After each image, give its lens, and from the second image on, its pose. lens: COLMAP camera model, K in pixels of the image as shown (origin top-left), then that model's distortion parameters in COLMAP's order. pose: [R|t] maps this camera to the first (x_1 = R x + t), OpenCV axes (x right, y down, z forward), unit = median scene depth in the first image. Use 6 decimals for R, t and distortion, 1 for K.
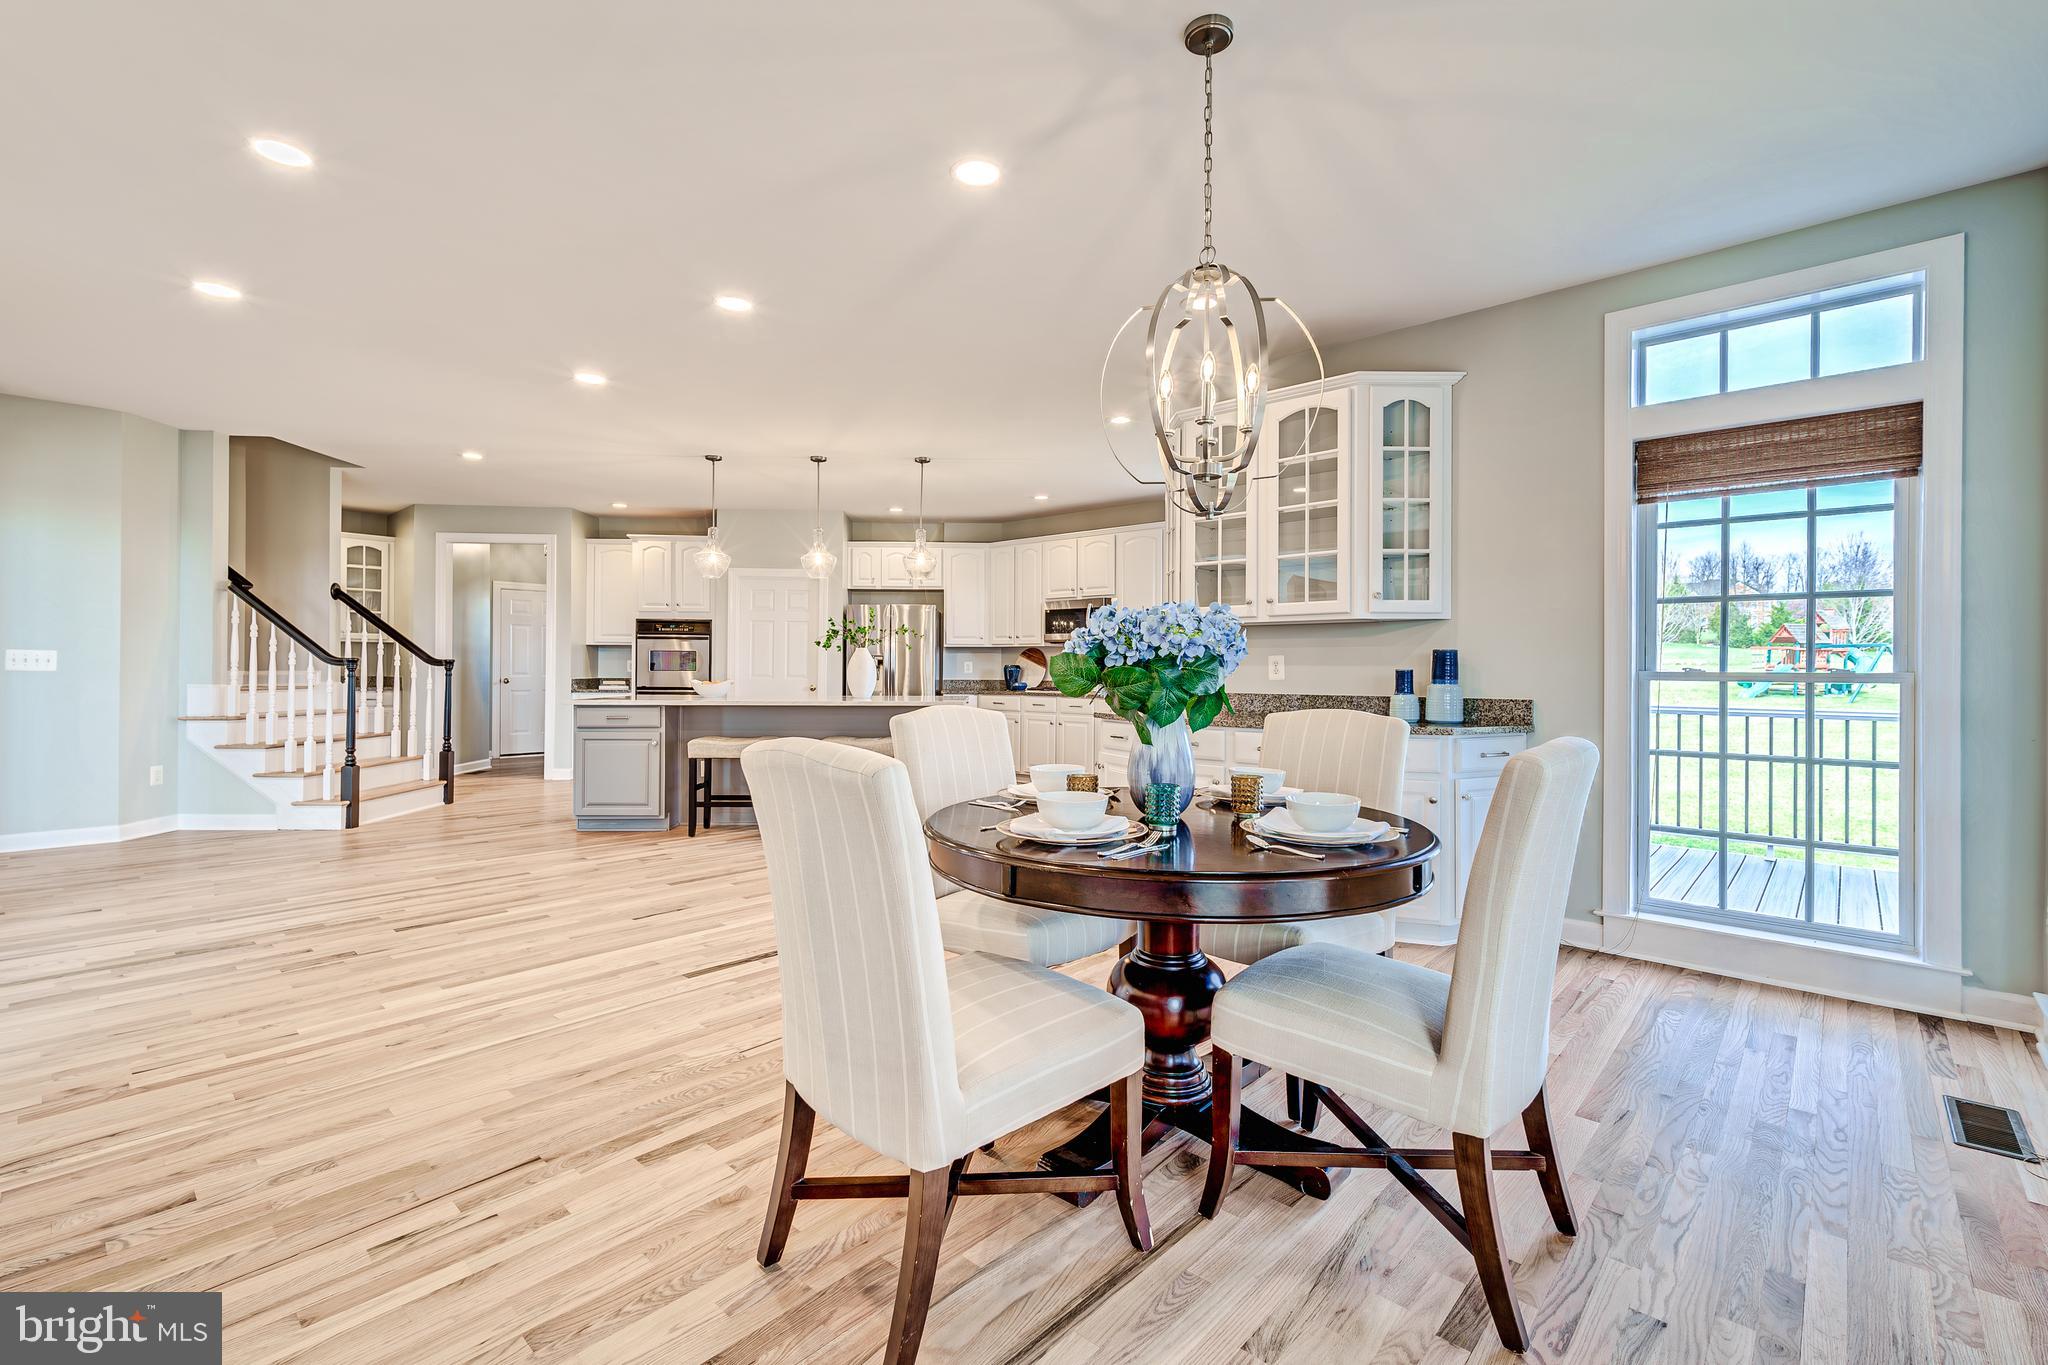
lens RADIAL K [[897.9, 0, 1022.0], [0, 897.9, 672.2], [0, 0, 1]] dist [0.002367, 0.000061]
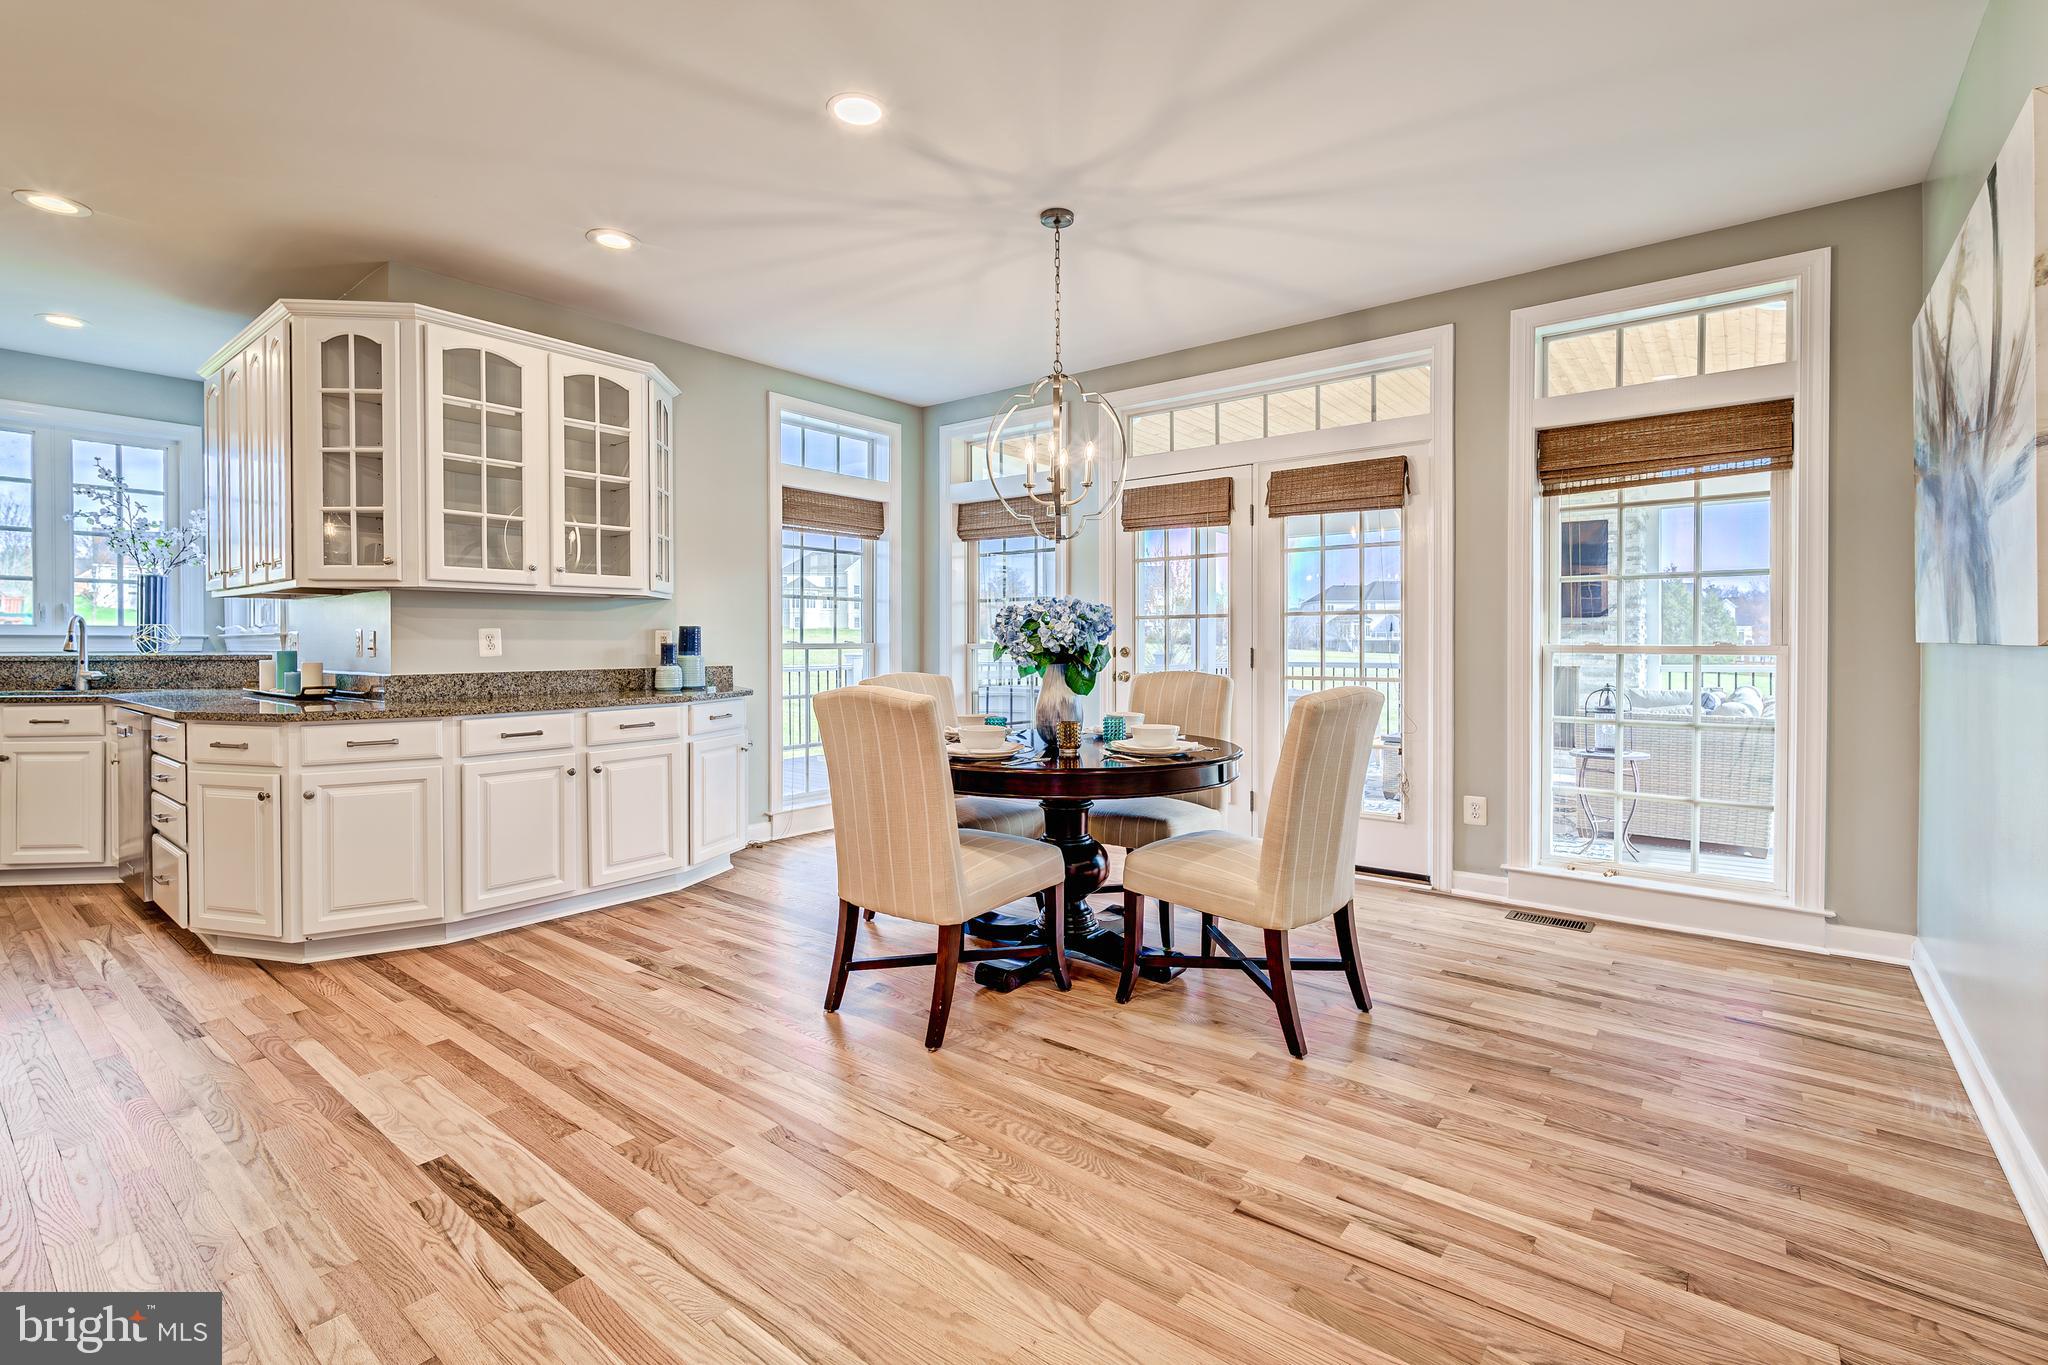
lens RADIAL K [[875.6, 0, 1011.5], [0, 875.6, 648.2], [0, 0, 1]] dist [0.000407, 0.000786]
pose [[-0.079874, -0.013390, 0.996715, -0.373540], [0.007659, 0.999872, 0.014046, -0.005022], [-0.996776, 0.008755, -0.079761, 0.352450]]
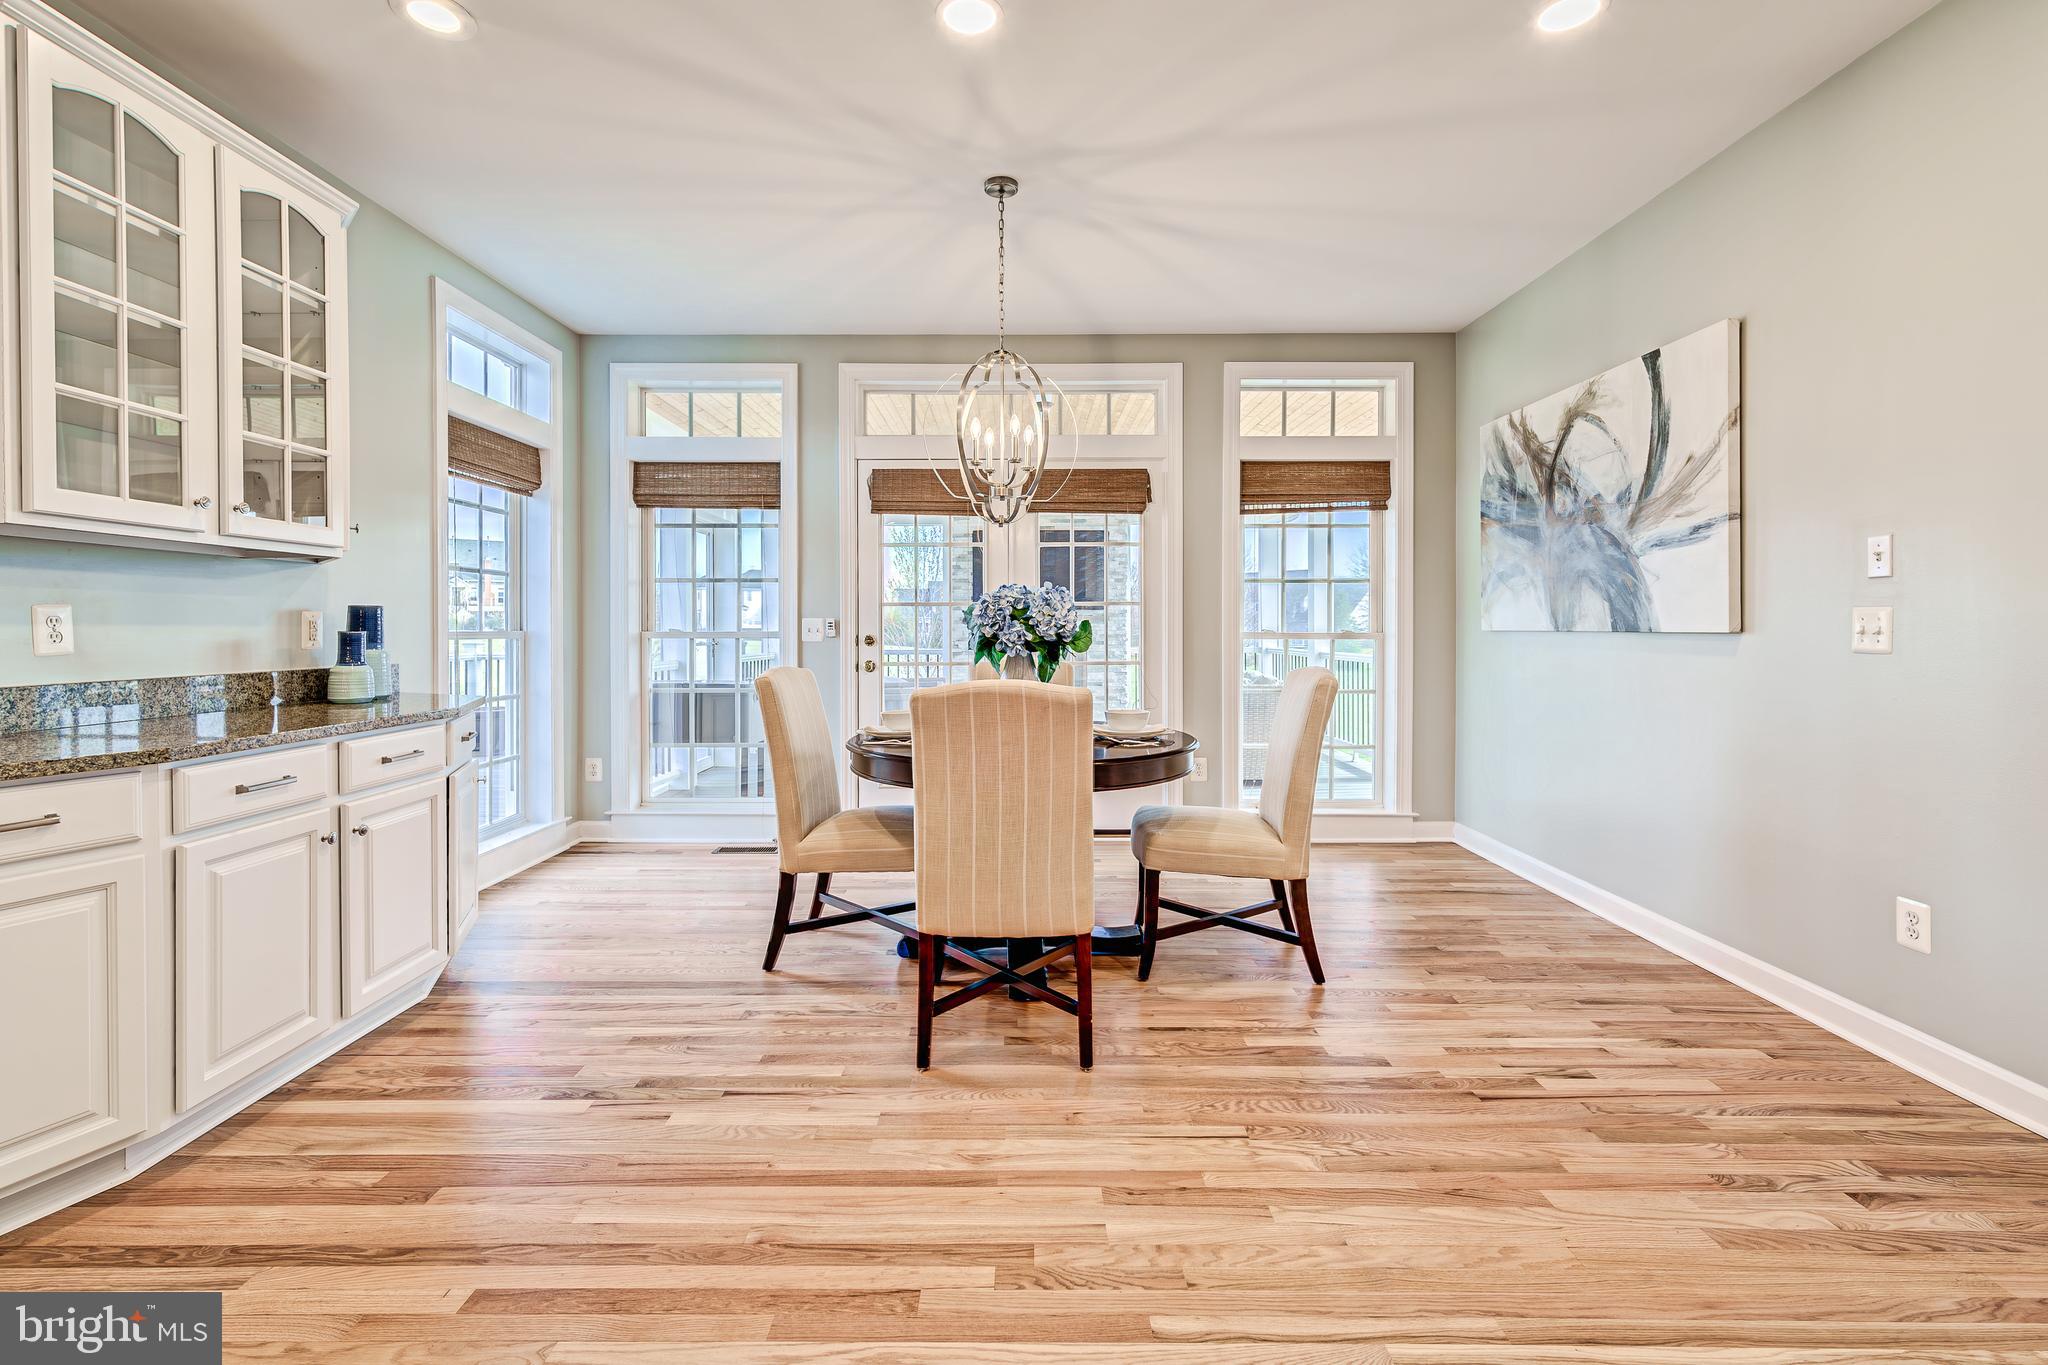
lens RADIAL K [[897.9, 0, 1016.7], [0, 897.9, 636.5], [0, 0, 1]] dist [0.002367, 0.000061]
pose [[-0.666811, -0.012428, 0.745123, -0.262527], [0.000878, 0.999847, 0.017463, -0.006263], [-0.745226, 0.012298, -0.666699, 0.579322]]
